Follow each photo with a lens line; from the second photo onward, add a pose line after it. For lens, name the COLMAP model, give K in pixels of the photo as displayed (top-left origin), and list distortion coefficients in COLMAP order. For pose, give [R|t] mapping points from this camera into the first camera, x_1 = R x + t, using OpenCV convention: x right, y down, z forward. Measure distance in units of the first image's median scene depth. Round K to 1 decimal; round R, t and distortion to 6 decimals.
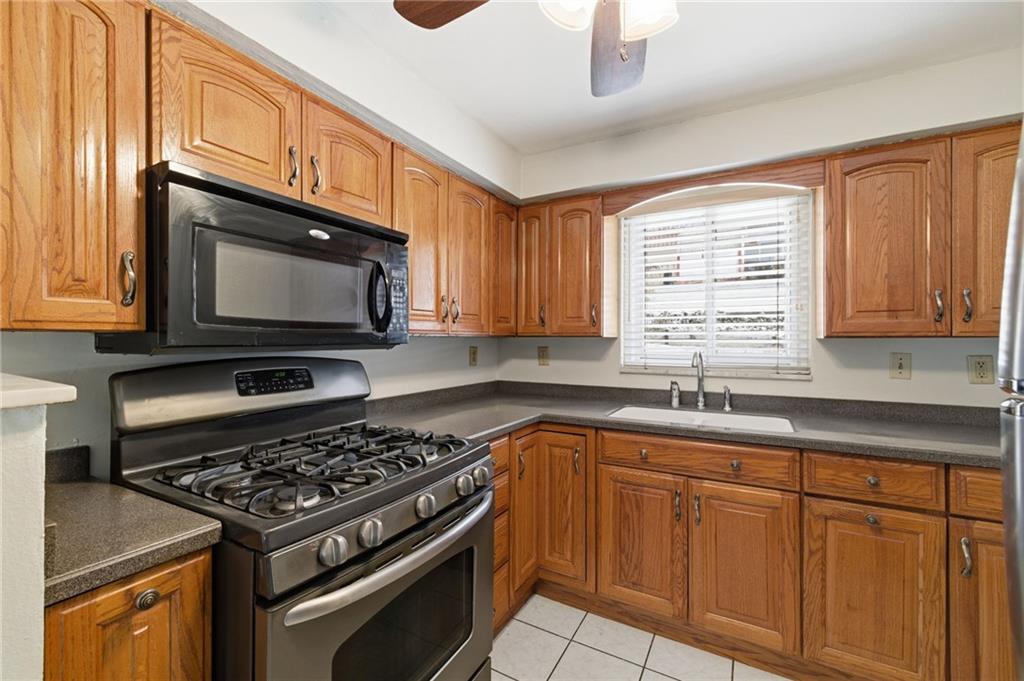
lens RADIAL K [[426.7, 0, 514.7], [0, 426.7, 337.1], [0, 0, 1]] dist [0.001424, -0.000091]
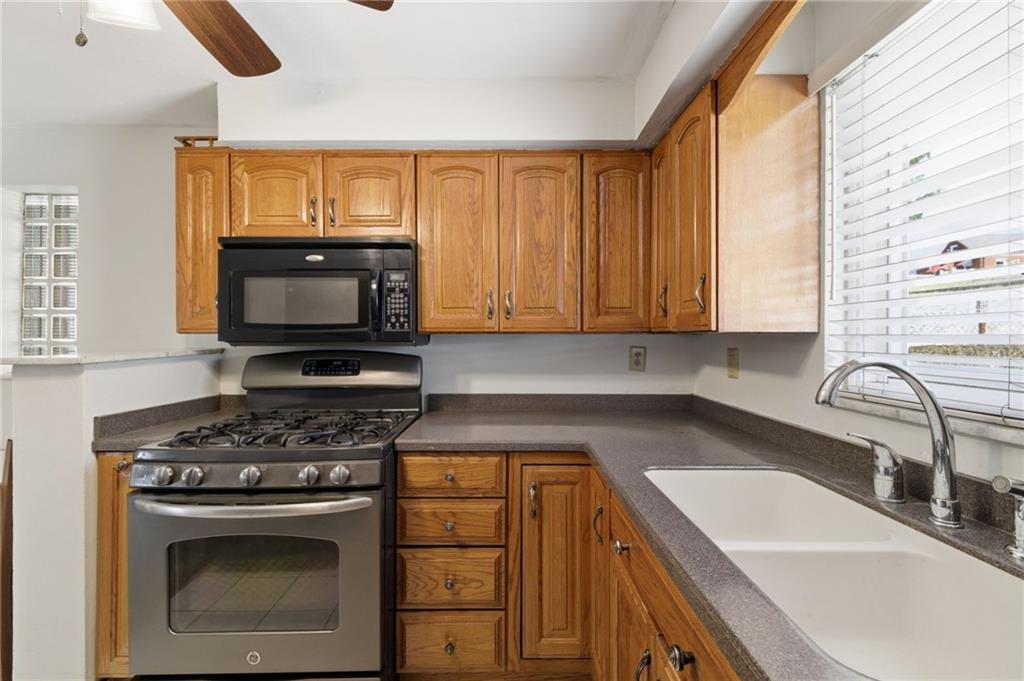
lens RADIAL K [[426.7, 0, 512.5], [0, 426.7, 338.1], [0, 0, 1]] dist [0.001424, -0.000091]
pose [[0.495846, -0.001792, -0.868409, 0.627179], [0.005199, 0.999986, 0.000905, 0.006339], [0.868395, -0.004964, 0.495848, 0.551139]]
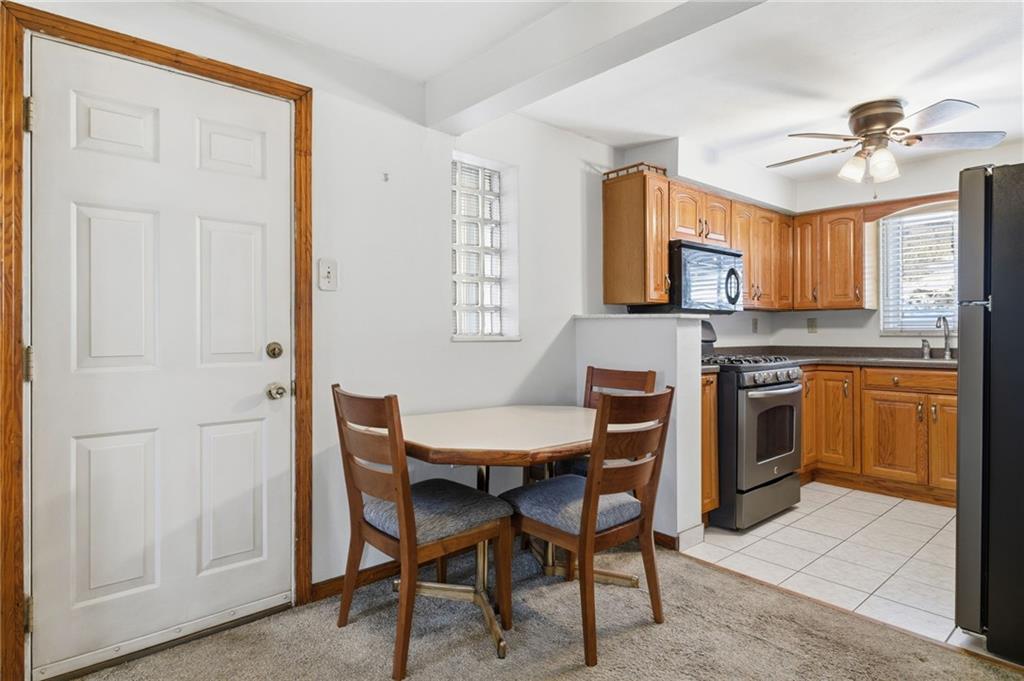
lens RADIAL K [[571.7, 0, 516.9], [0, 571.7, 327.6], [0, 0, 1]] dist [0.003297, 0.000956]
pose [[0.944052, -0.005451, -0.329753, -0.284679], [0.004532, 0.999983, -0.003556, 0.071616], [0.329767, 0.001863, 0.944061, -1.298561]]
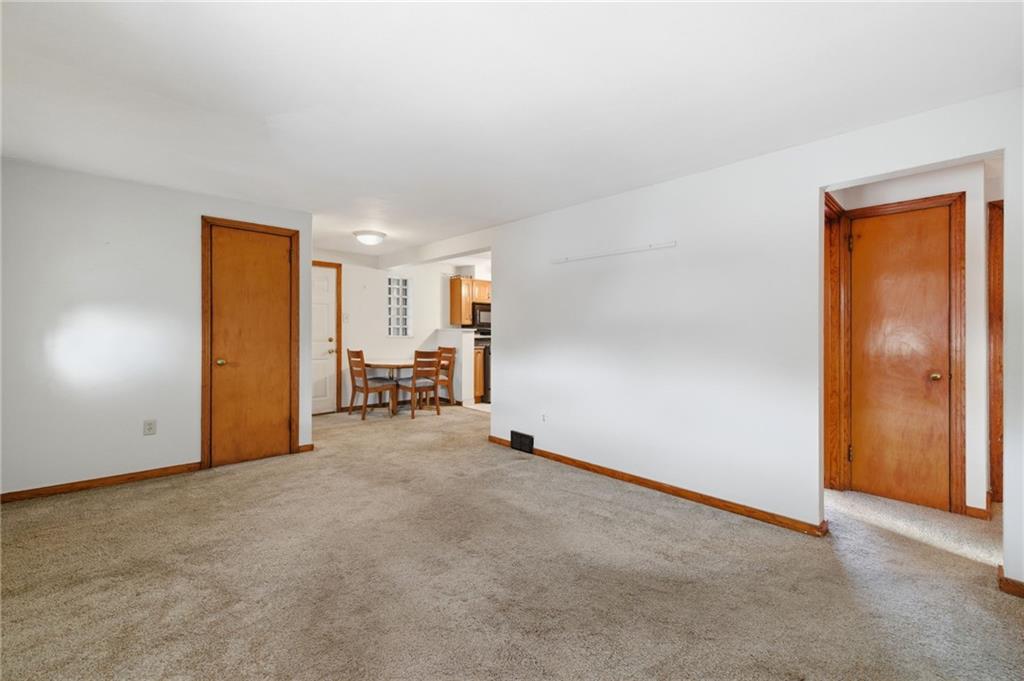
lens RADIAL K [[426.7, 0, 514.5], [0, 426.7, 334.9], [0, 0, 1]] dist [0.001424, -0.000091]
pose [[0.956539, 0.005572, -0.291552, 1.042320], [-0.002803, 0.999947, 0.009916, 0.041505], [0.291592, -0.008668, 0.956503, -2.935150]]
